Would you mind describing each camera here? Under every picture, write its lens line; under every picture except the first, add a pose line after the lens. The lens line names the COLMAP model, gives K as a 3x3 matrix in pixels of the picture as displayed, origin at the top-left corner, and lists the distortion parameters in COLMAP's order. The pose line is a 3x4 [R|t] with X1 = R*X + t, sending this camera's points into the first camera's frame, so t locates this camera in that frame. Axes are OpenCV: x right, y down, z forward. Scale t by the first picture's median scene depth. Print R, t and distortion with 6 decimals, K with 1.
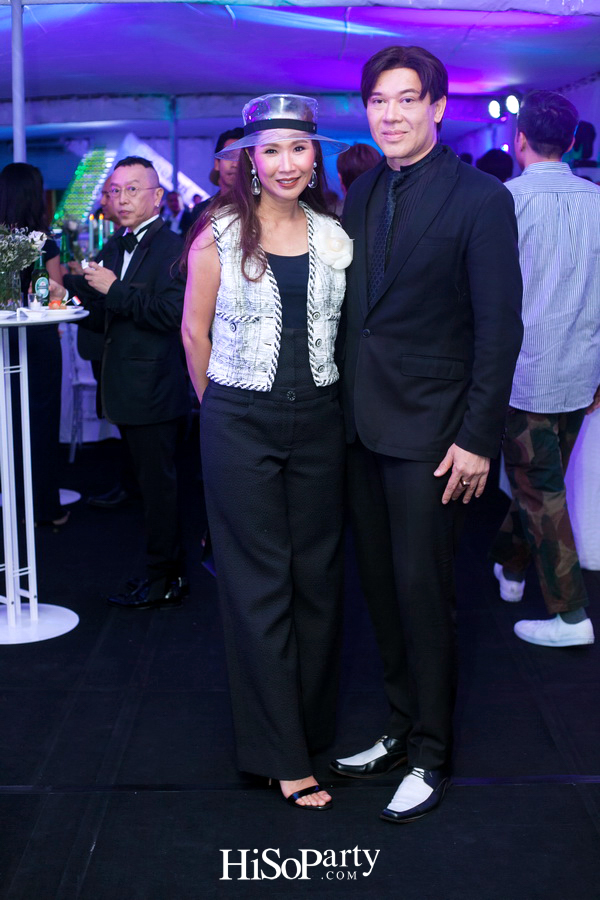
lens RADIAL K [[1308.2, 0, 300.0], [0, 1308.2, 450.0], [0, 0, 1]] dist [-0.098928, -0.065460]
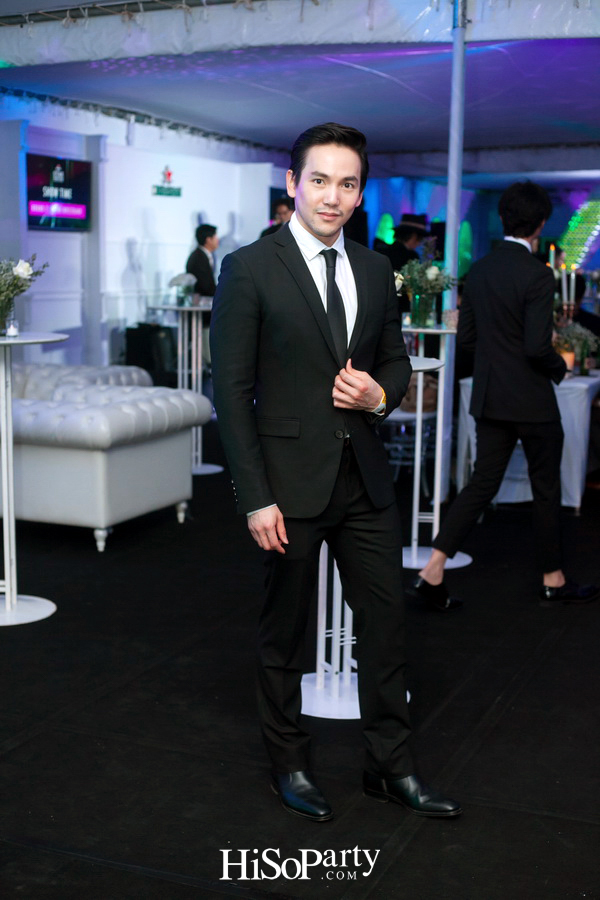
lens RADIAL K [[1308.2, 0, 300.0], [0, 1308.2, 450.0], [0, 0, 1]] dist [-0.098928, -0.065460]
pose [[0.925204, 0.077577, -0.371456, 0.089573], [-0.092161, 0.995509, -0.021643, -0.017992], [0.368109, 0.054258, 0.928198, 0.129809]]
